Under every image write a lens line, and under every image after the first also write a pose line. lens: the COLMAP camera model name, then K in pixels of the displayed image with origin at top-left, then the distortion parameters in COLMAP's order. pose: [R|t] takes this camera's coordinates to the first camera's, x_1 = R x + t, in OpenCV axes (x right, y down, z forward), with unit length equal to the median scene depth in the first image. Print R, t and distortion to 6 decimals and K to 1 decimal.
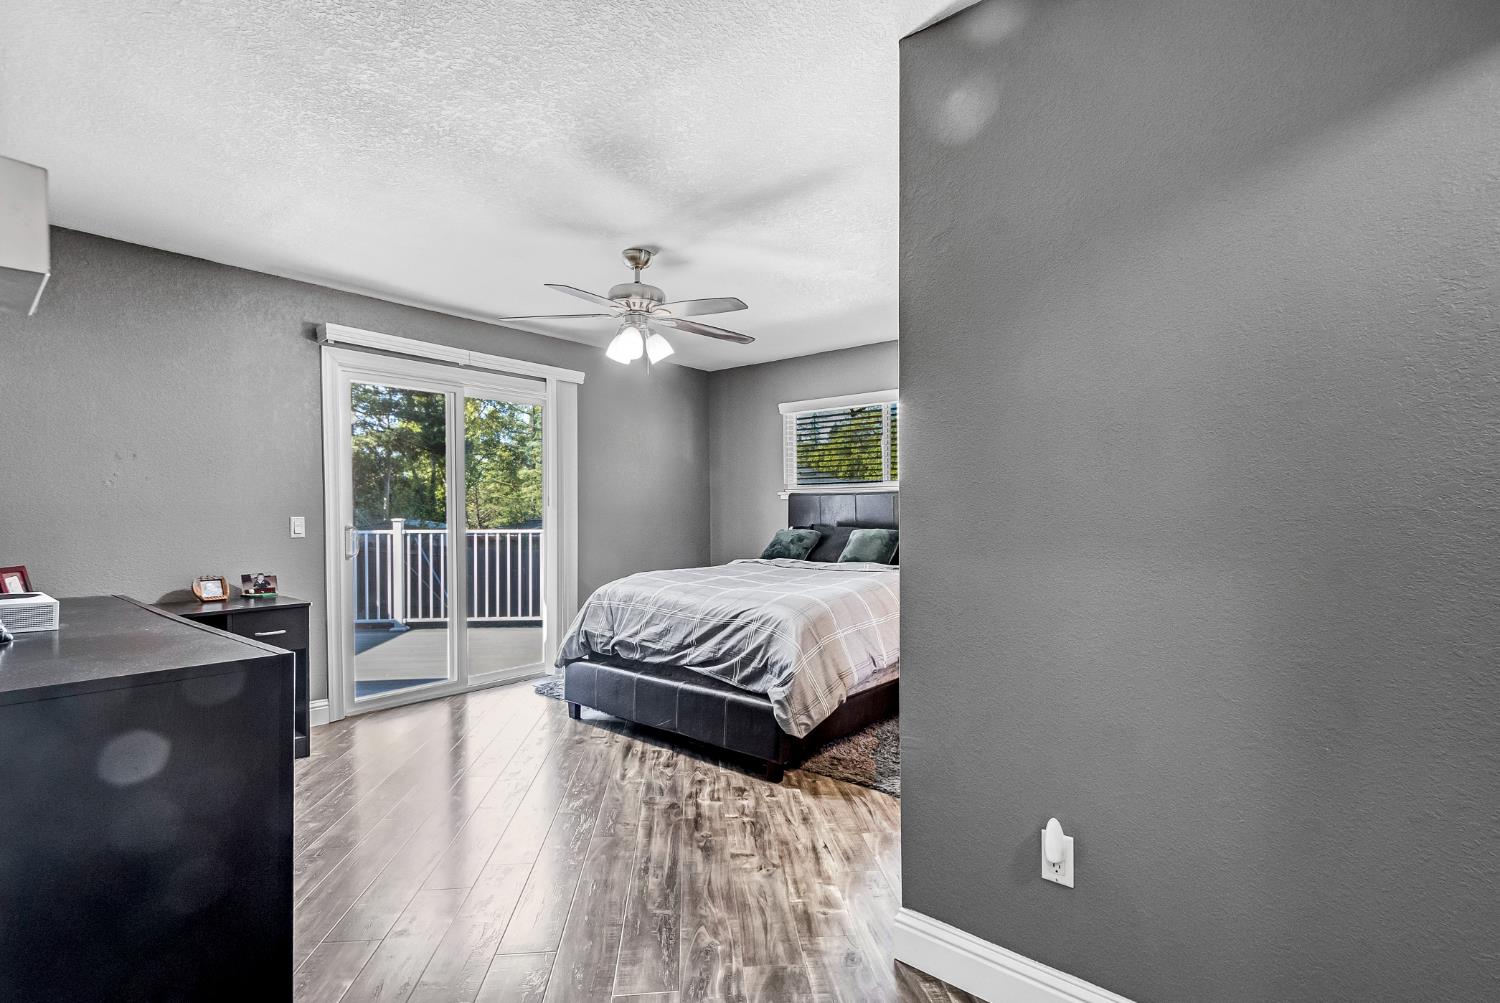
lens RADIAL K [[704.2, 0, 754.4], [0, 704.2, 508.8], [0, 0, 1]] dist [0.013545, -0.001503]
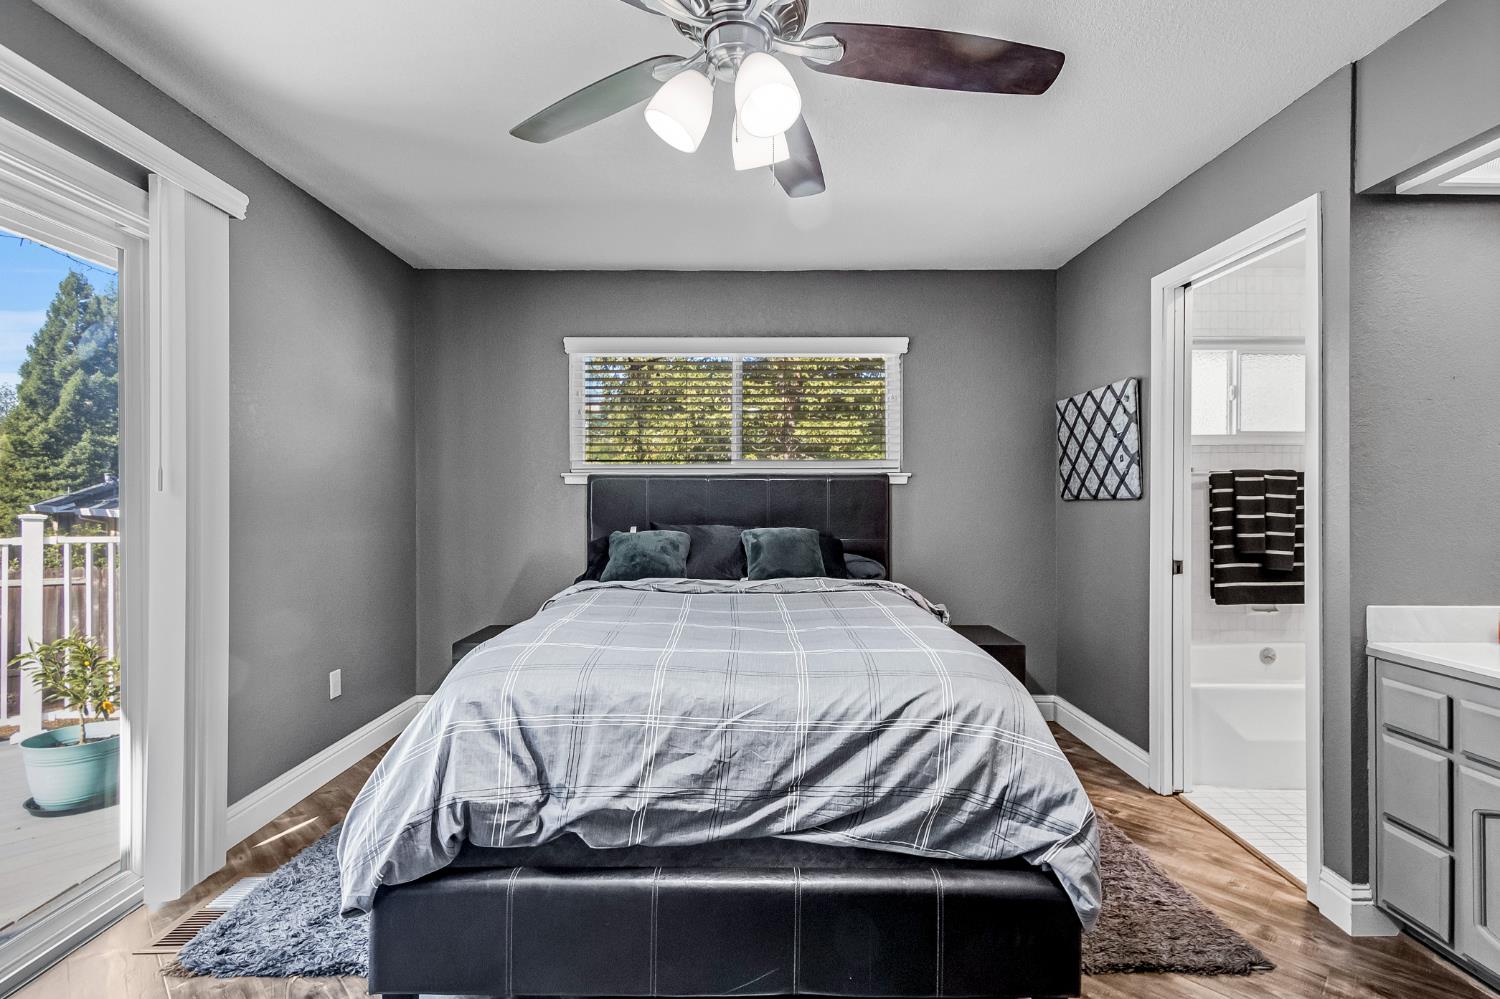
lens RADIAL K [[704.2, 0, 747.7], [0, 704.2, 494.4], [0, 0, 1]] dist [0.013545, -0.001503]
pose [[0.765011, 0.004264, 0.644003, -0.409046], [-0.003270, 0.999991, -0.002736, -0.003411], [-0.644009, -0.000013, 0.765018, 0.635832]]
